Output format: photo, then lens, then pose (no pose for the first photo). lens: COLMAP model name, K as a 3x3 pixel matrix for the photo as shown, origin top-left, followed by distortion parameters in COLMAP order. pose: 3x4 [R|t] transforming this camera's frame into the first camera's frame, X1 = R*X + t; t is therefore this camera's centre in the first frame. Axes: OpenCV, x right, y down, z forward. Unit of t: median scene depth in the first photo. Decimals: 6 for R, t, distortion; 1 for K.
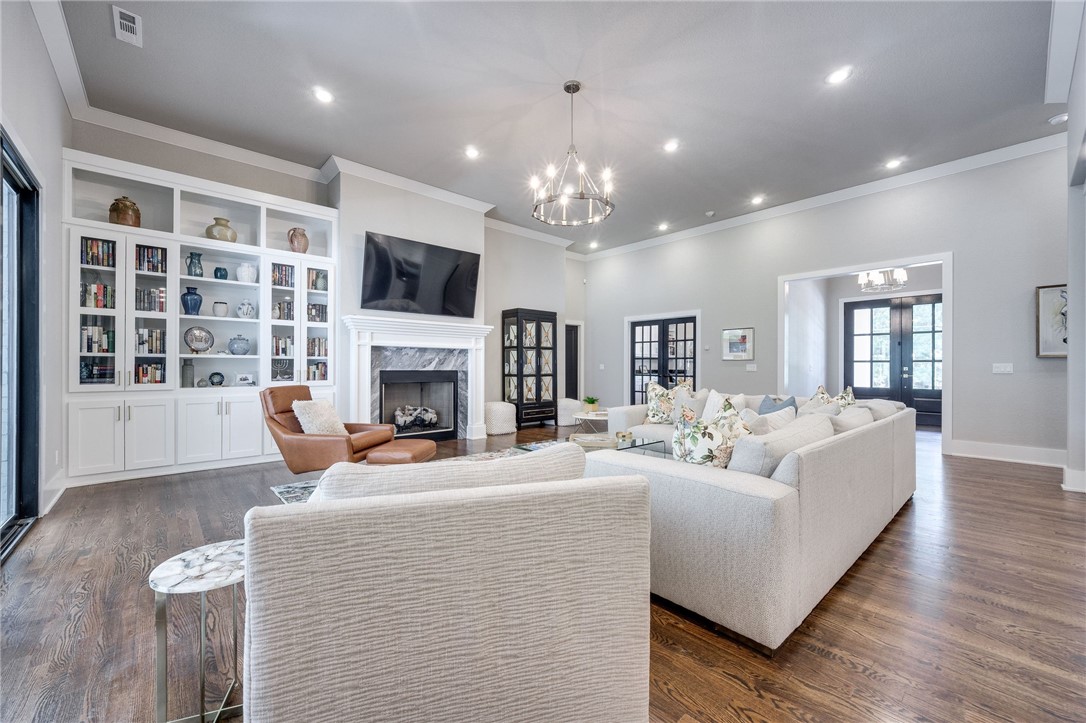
lens RADIAL K [[431.8, 0, 537.8], [0, 431.8, 363.0], [0, 0, 1]] dist [0.000082, 0.000026]
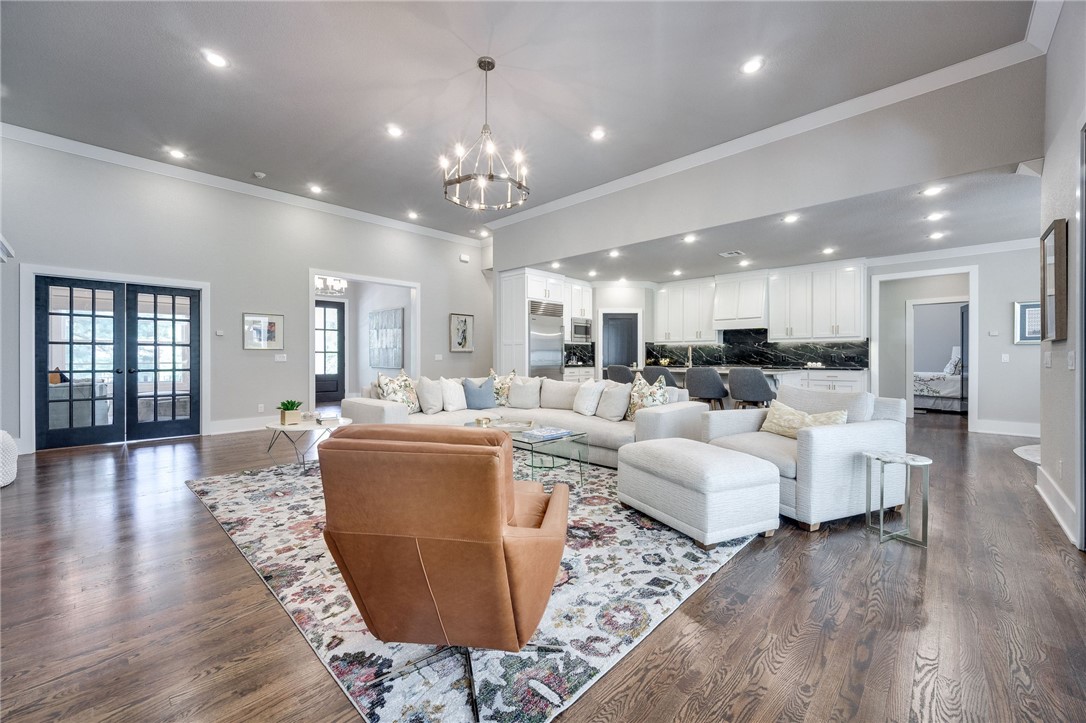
lens RADIAL K [[417.4, 0, 541.0], [0, 417.4, 358.8], [0, 0, 1]] dist [-0.010848, -0.000102]
pose [[-0.079445, -0.007072, 0.996814, -0.421546], [-0.007224, 0.999953, 0.006518, 0.002592], [-0.996813, -0.006683, -0.079492, 0.490848]]
